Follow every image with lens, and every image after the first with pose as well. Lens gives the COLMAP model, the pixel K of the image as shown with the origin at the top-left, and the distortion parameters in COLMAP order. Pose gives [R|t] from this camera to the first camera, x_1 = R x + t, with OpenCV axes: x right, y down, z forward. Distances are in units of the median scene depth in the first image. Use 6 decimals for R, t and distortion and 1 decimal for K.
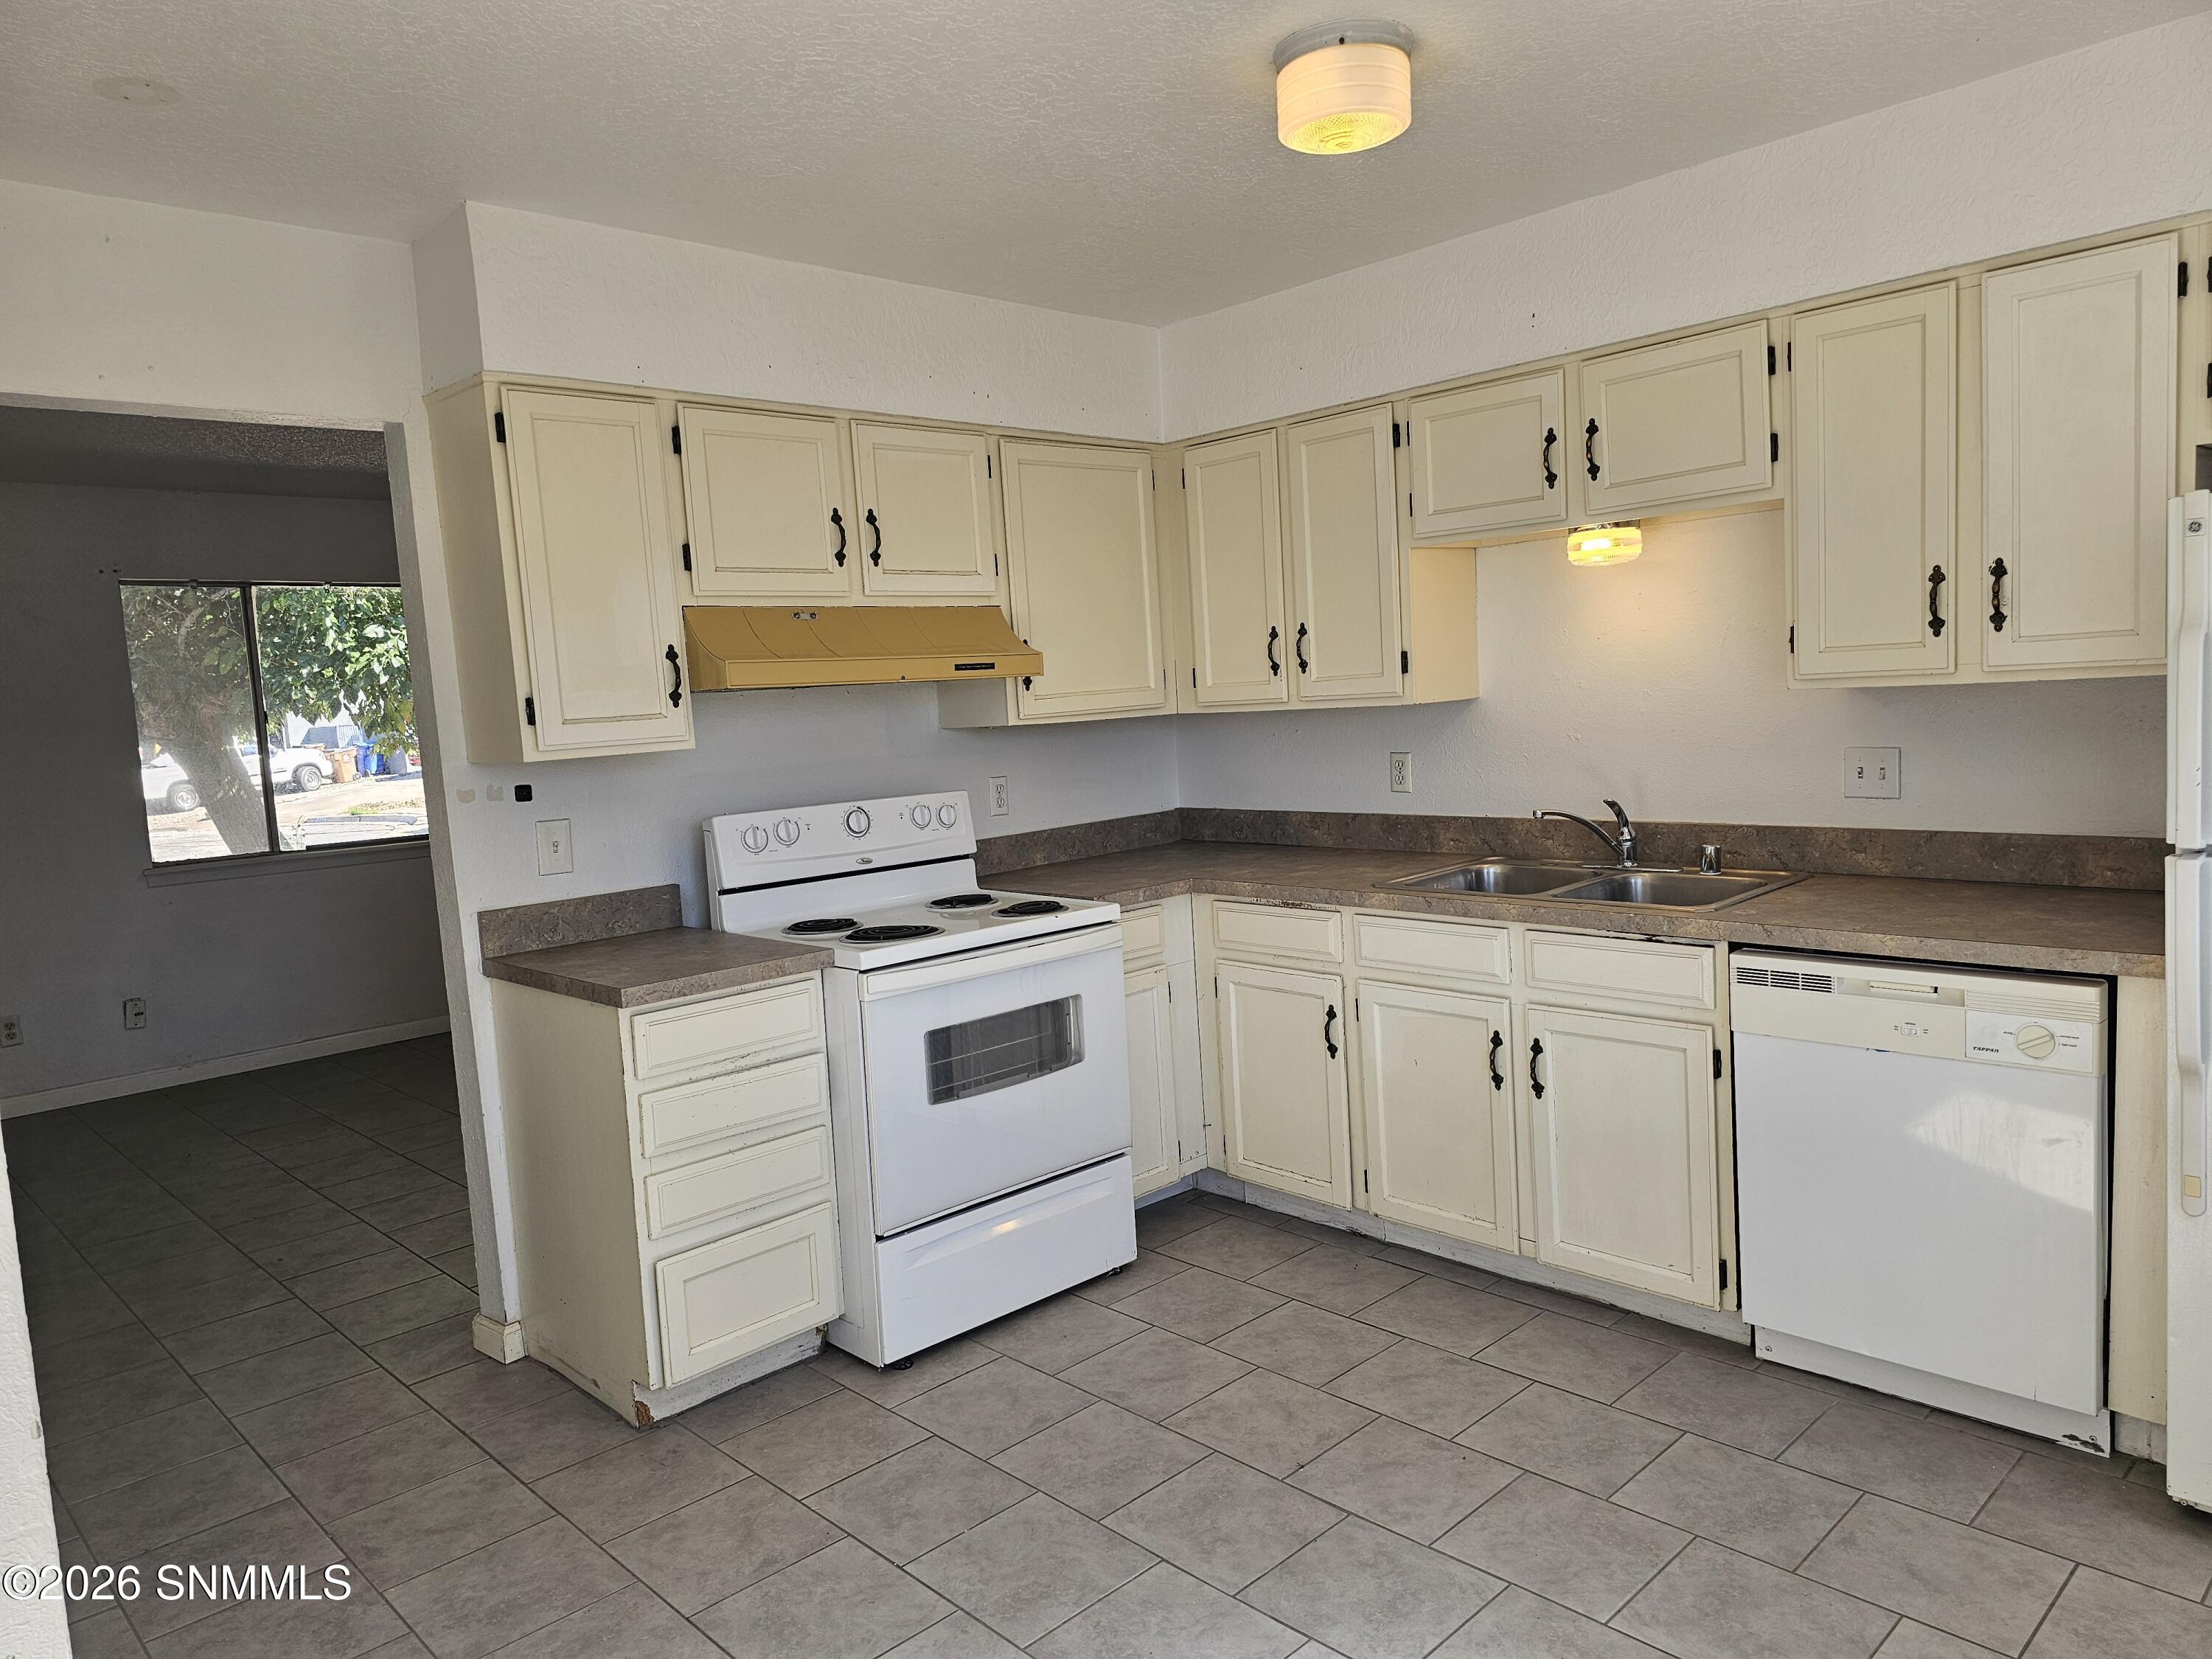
lens RADIAL K [[1477.9, 0, 1100.9], [0, 1477.9, 836.3], [0, 0, 1]] dist [0.061689, -0.056125]
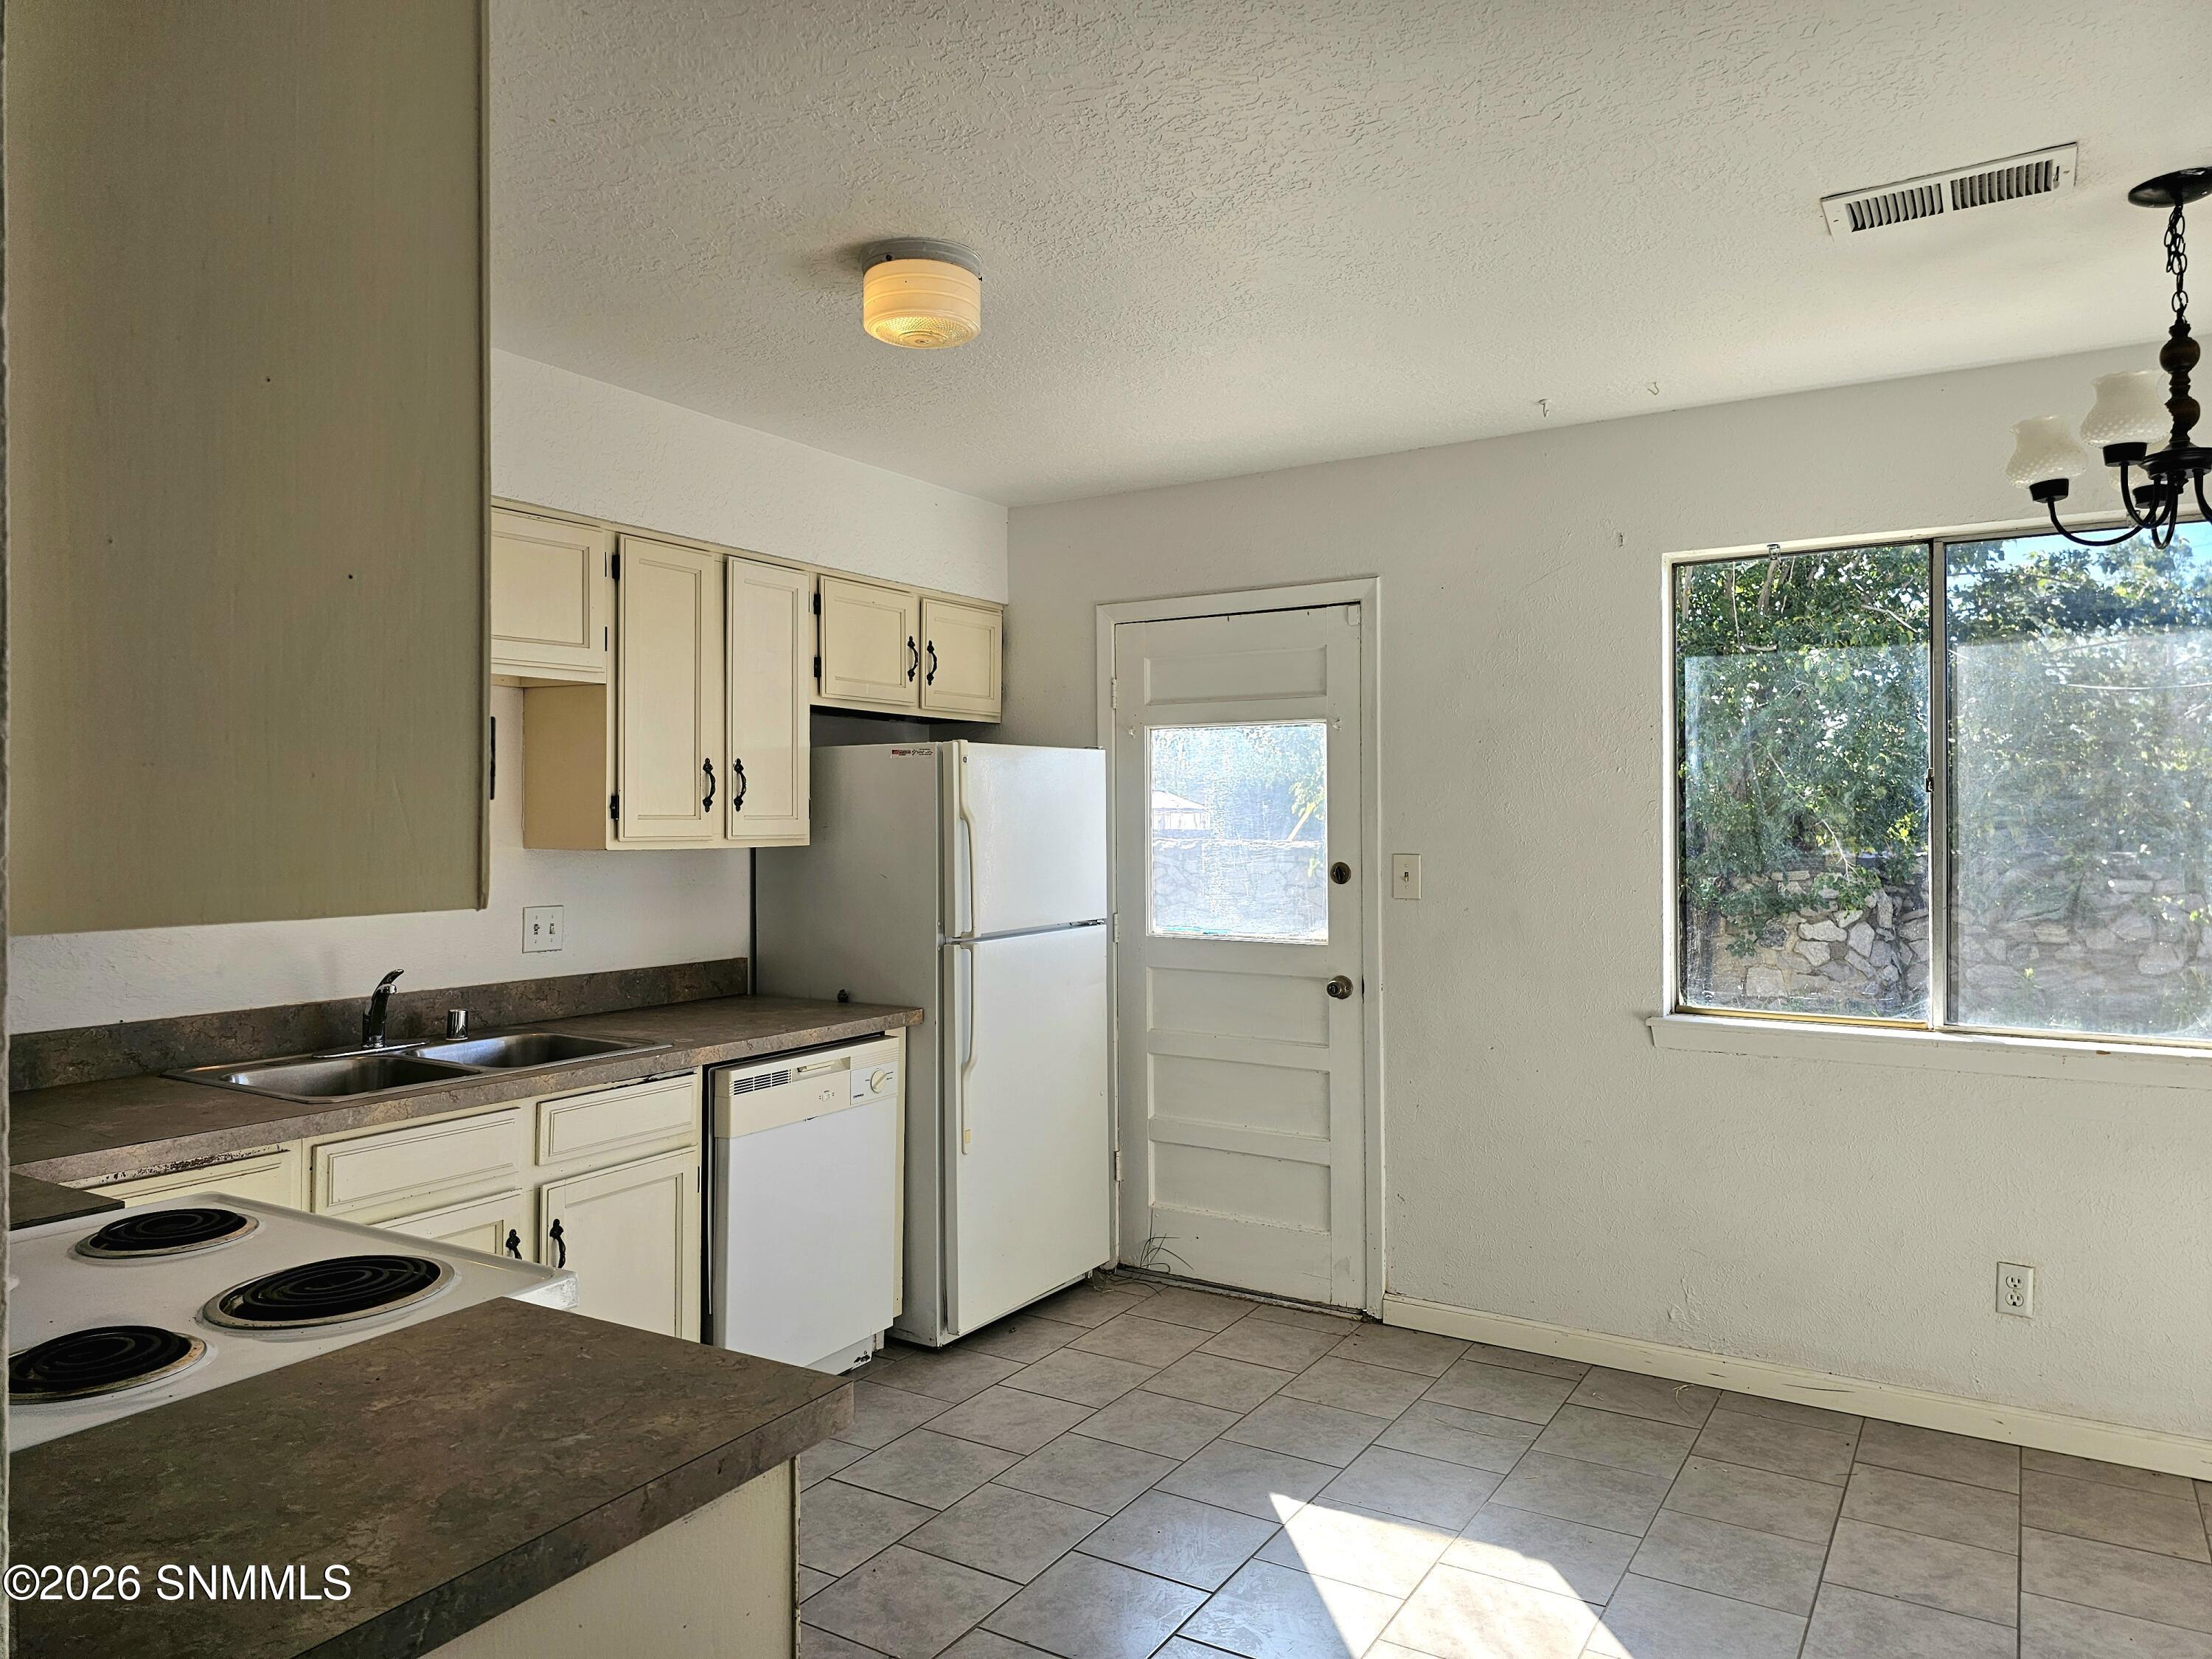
lens RADIAL K [[1477.9, 0, 1091.7], [0, 1477.9, 814.1], [0, 0, 1]] dist [0.061689, -0.056125]
pose [[-0.247764, 0.064788, 0.966652, -0.721892], [0.116386, 0.992526, -0.036692, -0.041369], [-0.961804, 0.103414, -0.253452, 0.927306]]
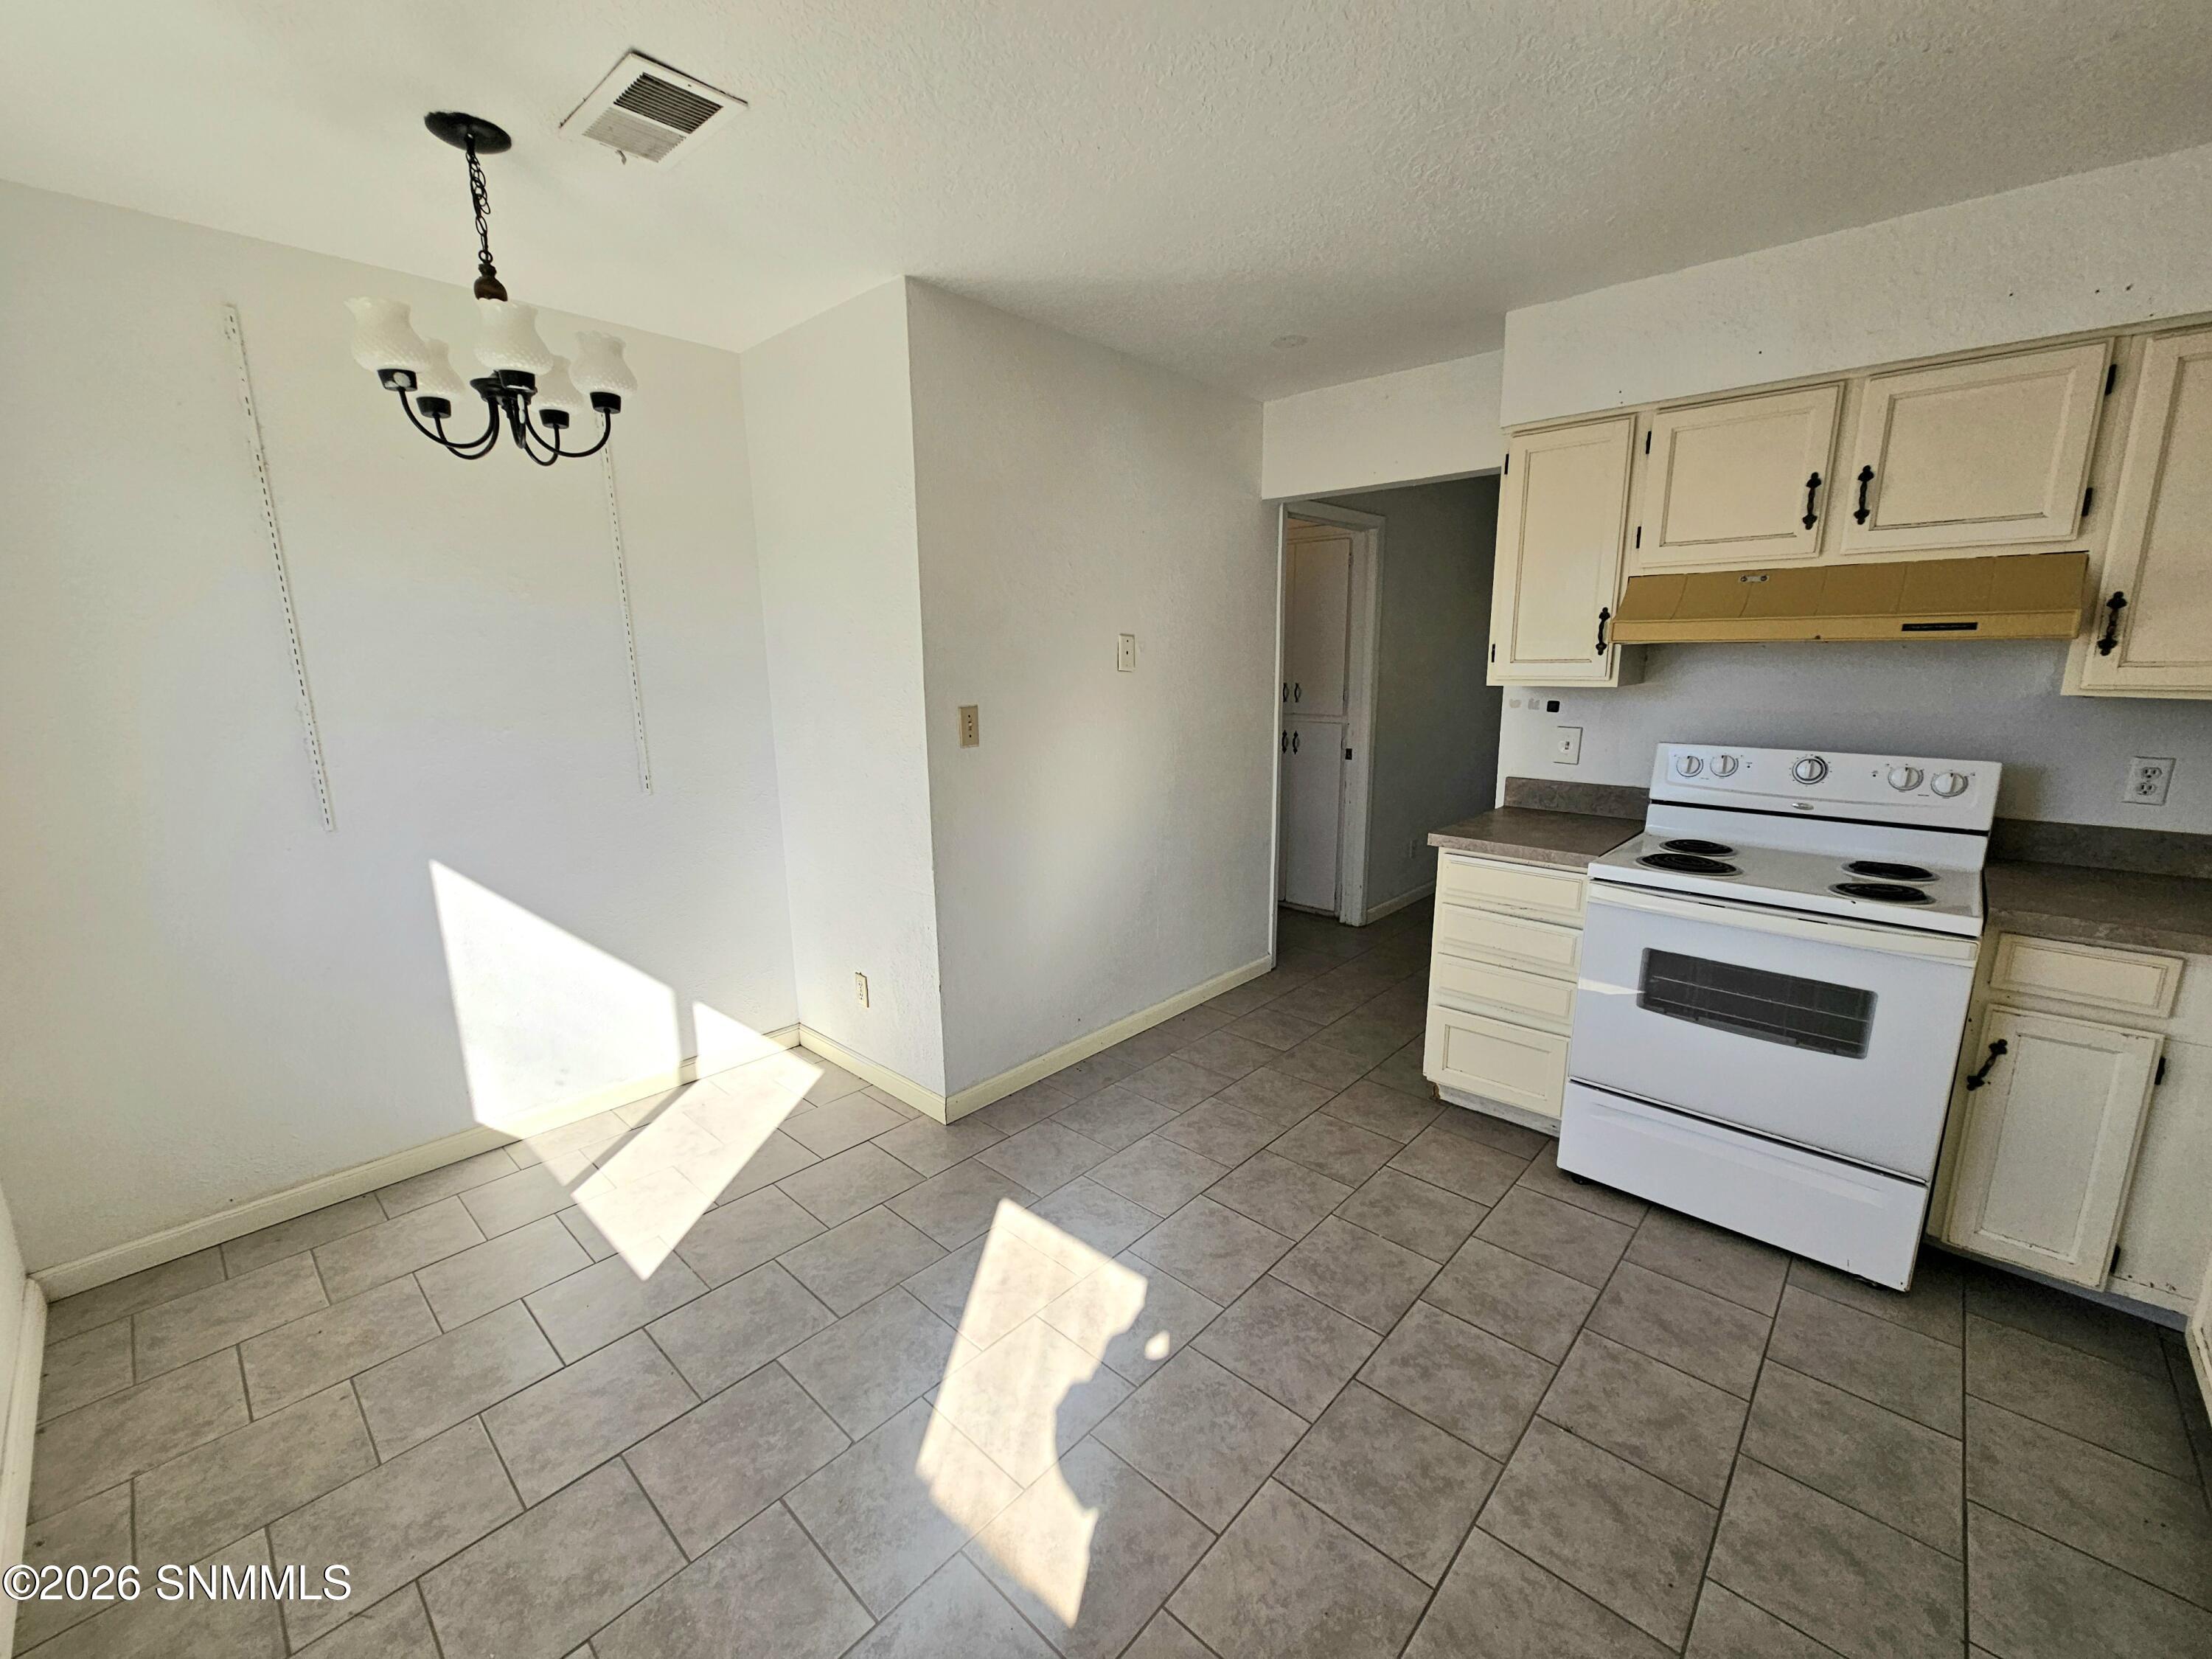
lens RADIAL K [[902.7, 0, 1112.1], [0, 902.7, 843.3], [0, 0, 1]] dist [-0.003518, 0.002227]
pose [[0.065869, 0.263038, -0.962534, 0.535839], [-0.096445, 0.961791, 0.256235, -0.092482], [0.993156, 0.075954, 0.088721, 0.517700]]
